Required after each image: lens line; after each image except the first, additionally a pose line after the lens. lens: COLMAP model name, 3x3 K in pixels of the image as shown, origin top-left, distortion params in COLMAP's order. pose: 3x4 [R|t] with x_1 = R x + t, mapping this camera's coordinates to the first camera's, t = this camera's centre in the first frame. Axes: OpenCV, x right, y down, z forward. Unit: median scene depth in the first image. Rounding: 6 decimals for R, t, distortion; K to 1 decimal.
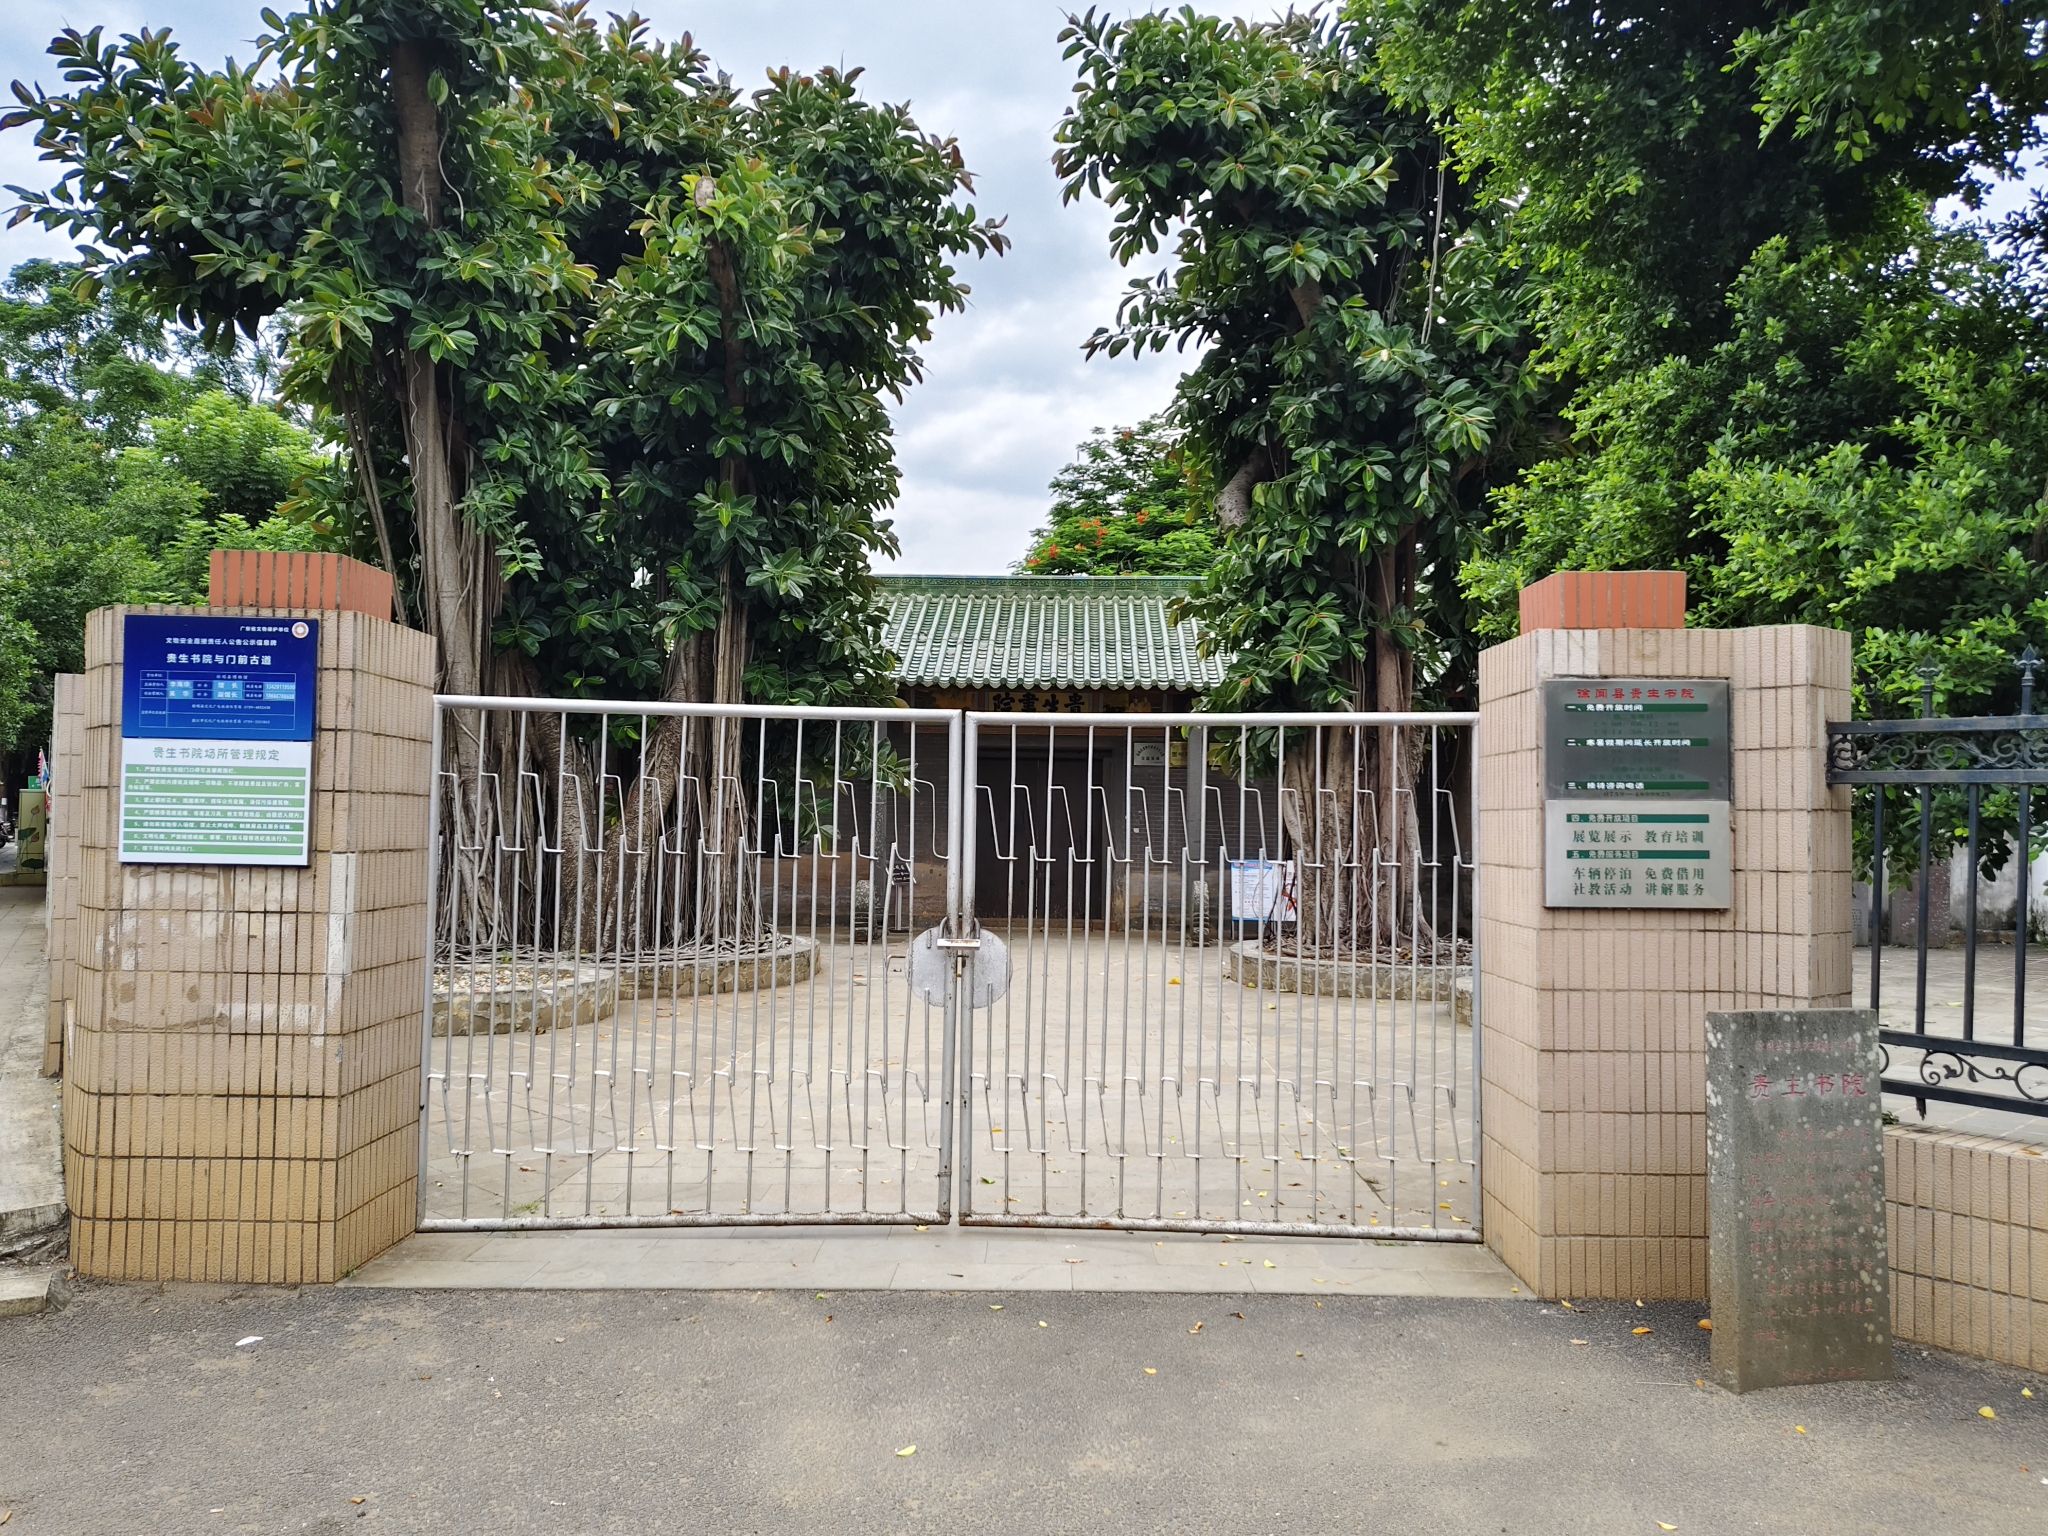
lens RADIAL K [[1617.4, 0, 1043.5], [0, 1617.4, 752.9], [0, 0, 1]] dist [0.128229, 0.002198]
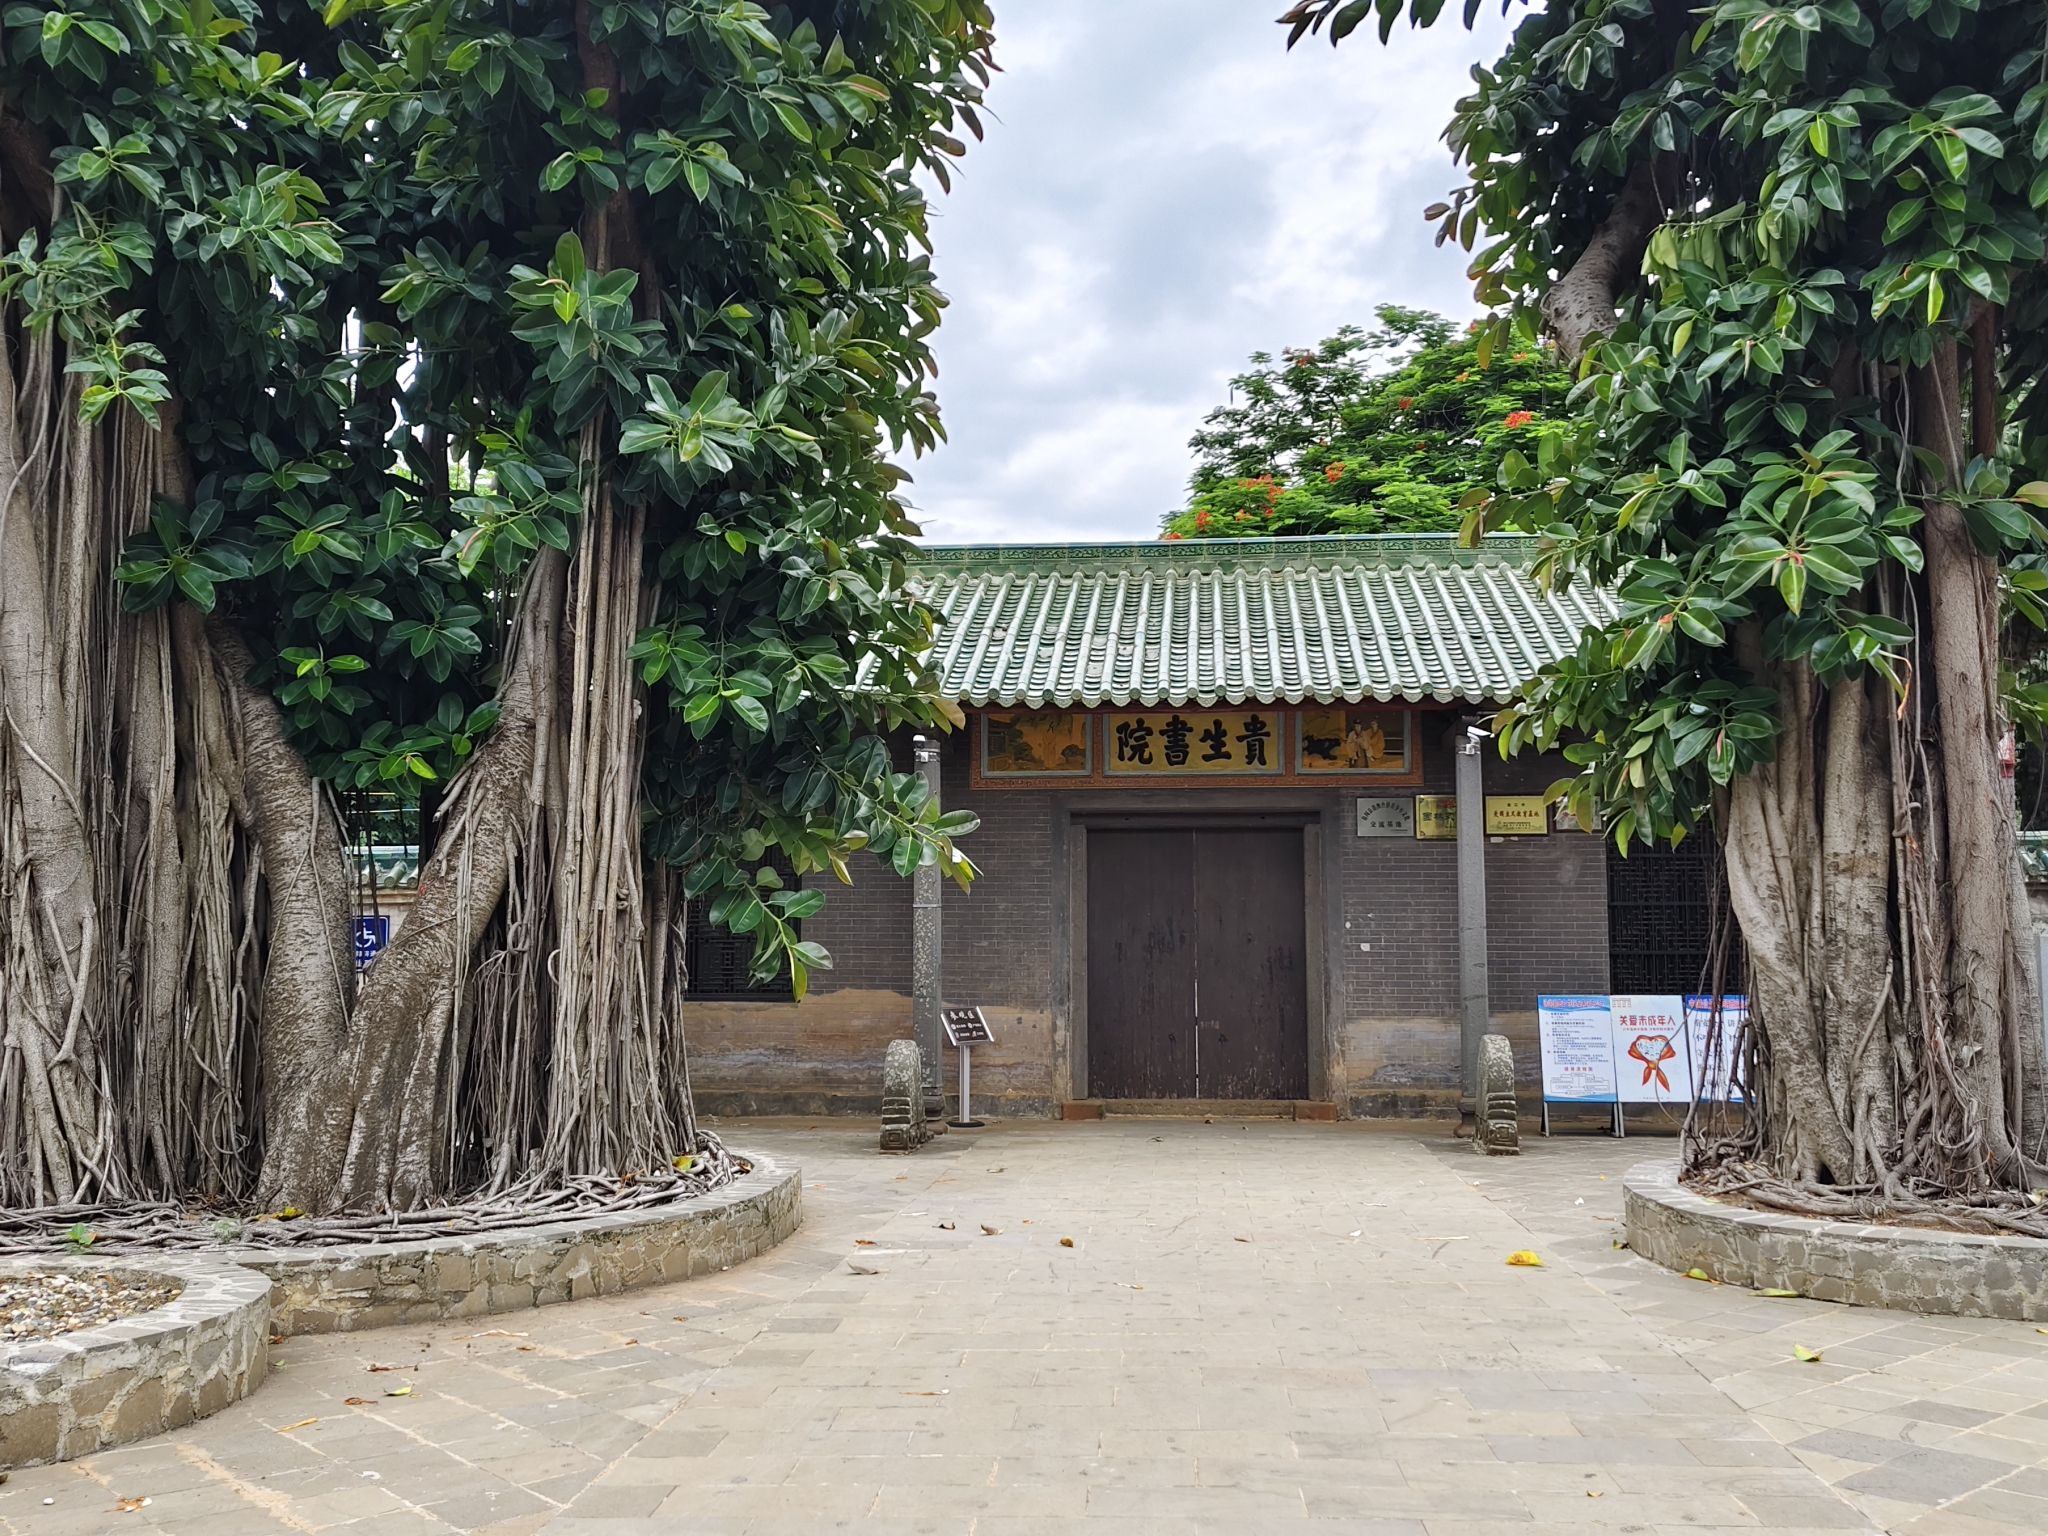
lens RADIAL K [[1914.1, 0, 1043.2], [0, 1914.1, 779.0], [0, 0, 1]] dist [0.068108, 0.000000]
pose [[0.997756, -0.022005, -0.063236, -0.018601], [0.019172, 0.998800, -0.045070, 0.020960], [0.064152, 0.043757, 0.996980, 0.384182]]
